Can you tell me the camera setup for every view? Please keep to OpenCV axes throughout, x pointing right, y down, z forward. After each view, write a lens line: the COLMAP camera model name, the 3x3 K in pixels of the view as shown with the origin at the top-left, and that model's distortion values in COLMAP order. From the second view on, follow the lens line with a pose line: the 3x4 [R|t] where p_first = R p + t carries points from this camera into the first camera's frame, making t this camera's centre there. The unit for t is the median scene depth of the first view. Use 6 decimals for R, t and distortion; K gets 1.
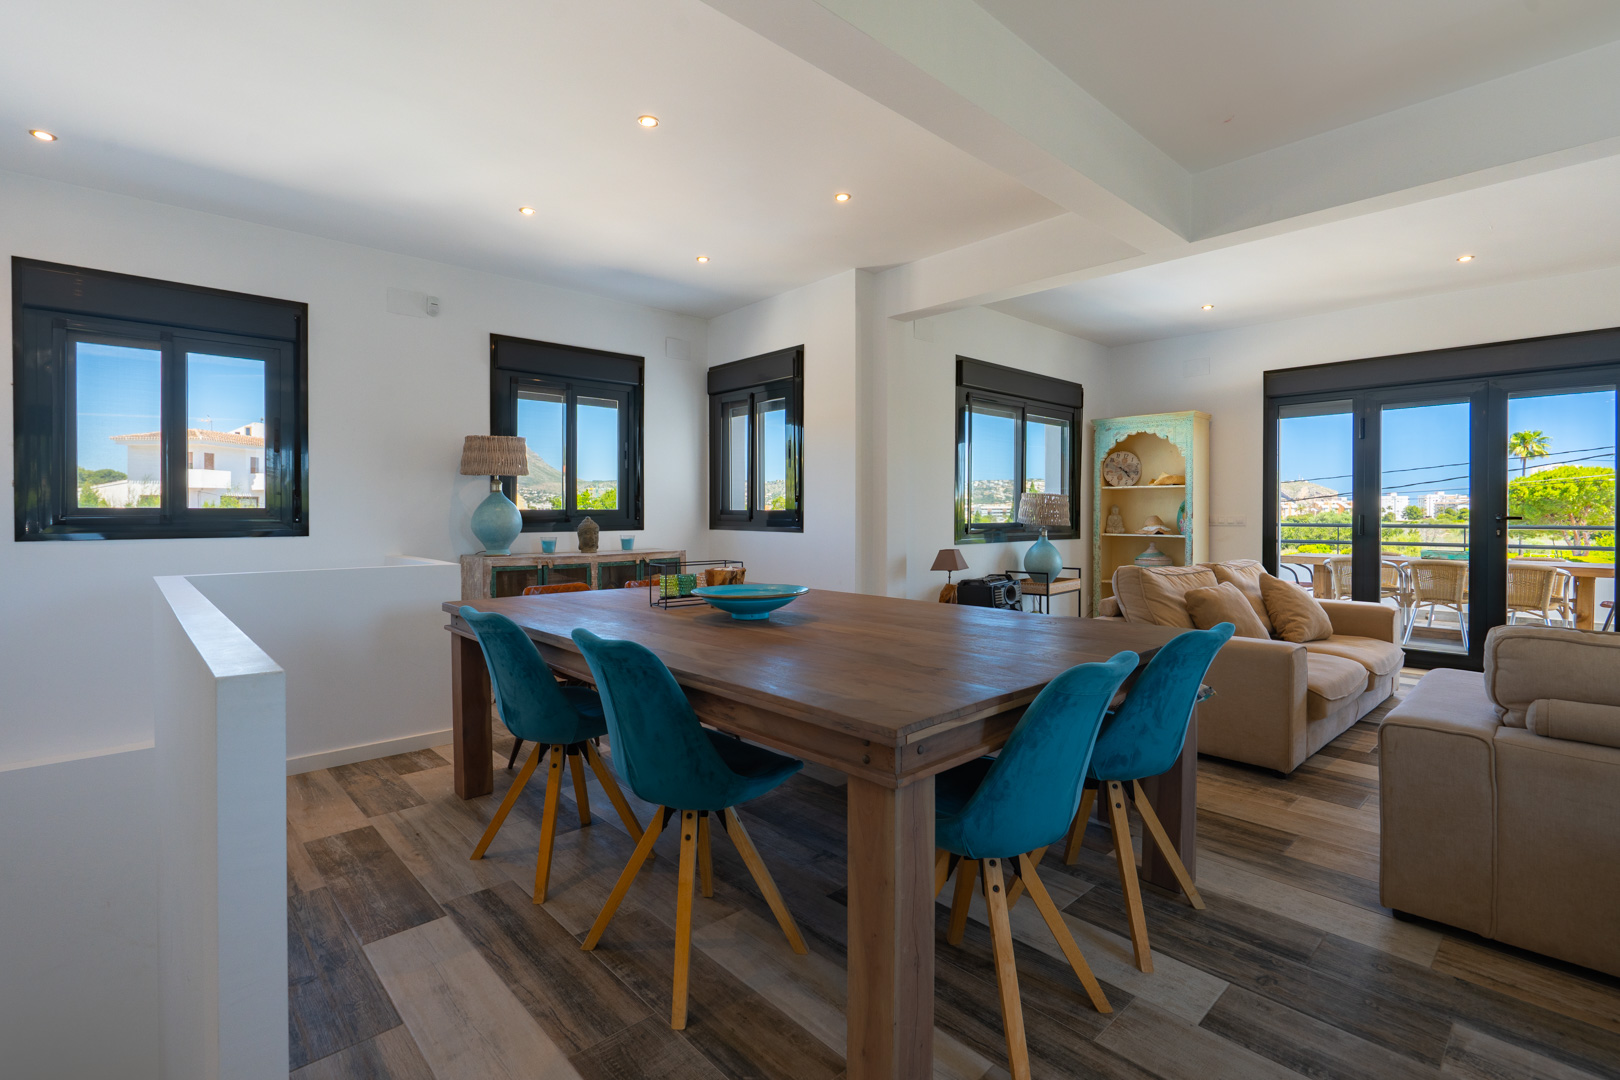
lens RADIAL K [[743.0, 0, 804.8], [0, 743.0, 515.5], [0, 0, 1]] dist [-0.004890, 0.000382]
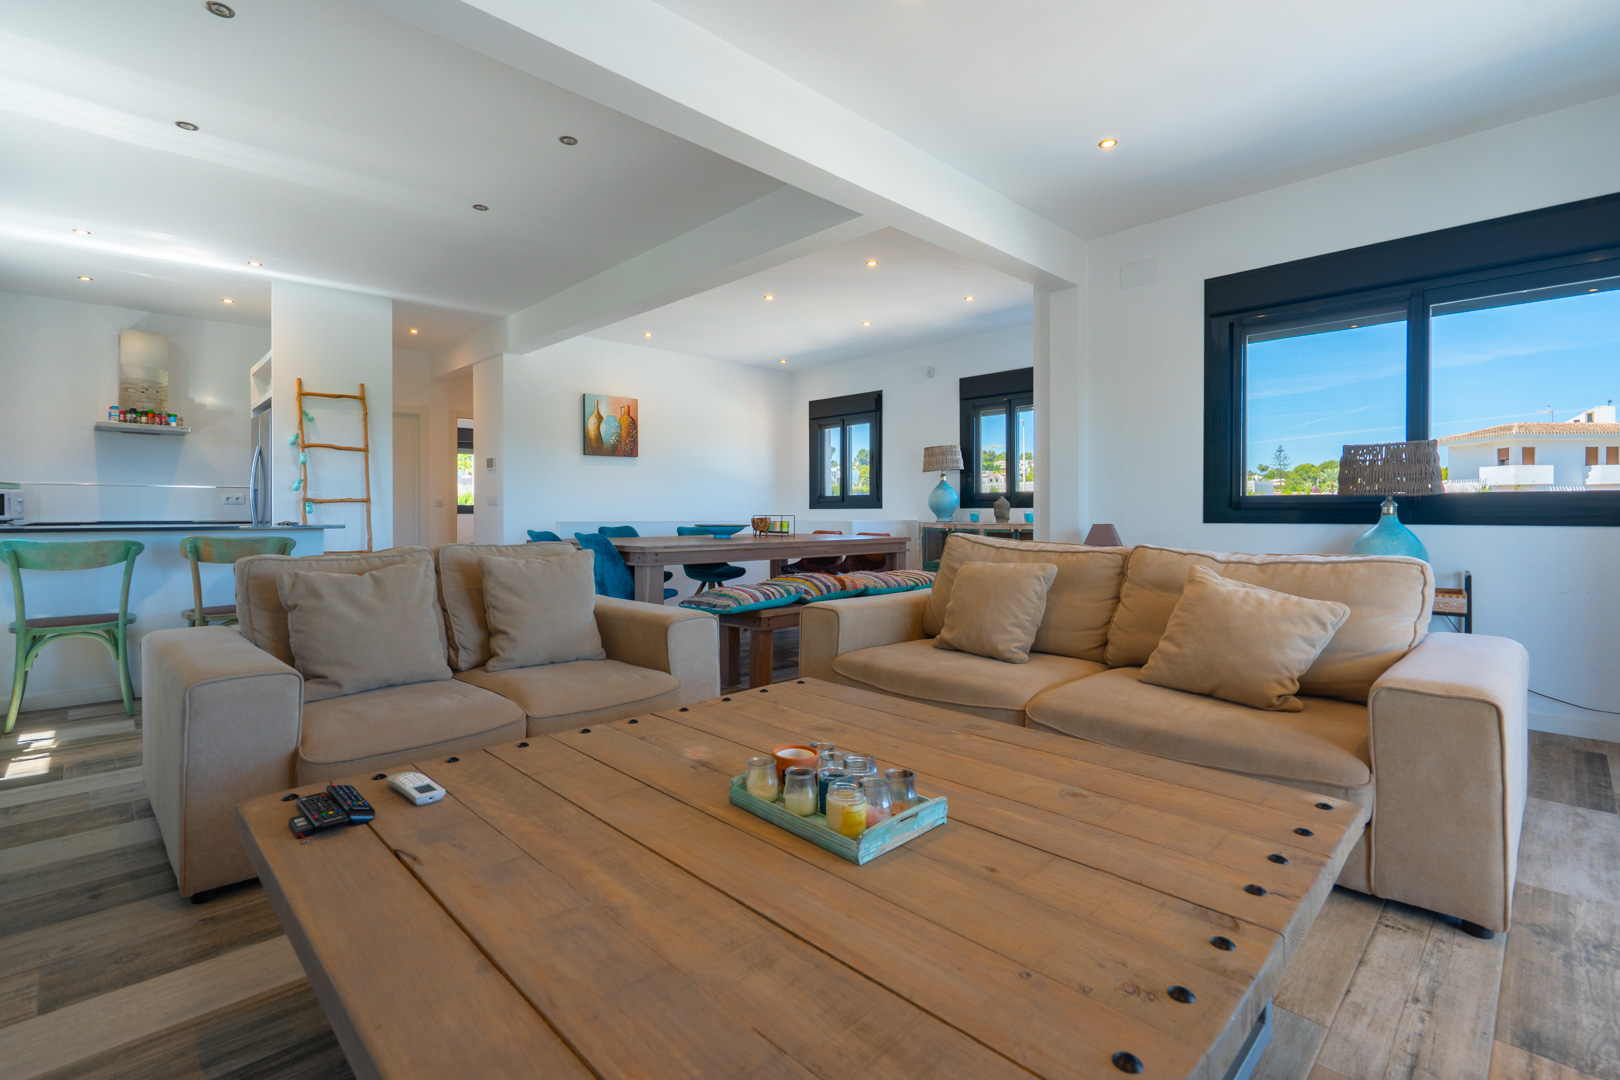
lens RADIAL K [[743.0, 0, 804.8], [0, 743.0, 515.5], [0, 0, 1]] dist [-0.004890, 0.000382]
pose [[0.023730, 0.003512, -0.999712, 1.038515], [-0.004652, 0.999983, 0.003402, 0.033087], [0.999708, 0.004570, 0.023746, 0.599192]]
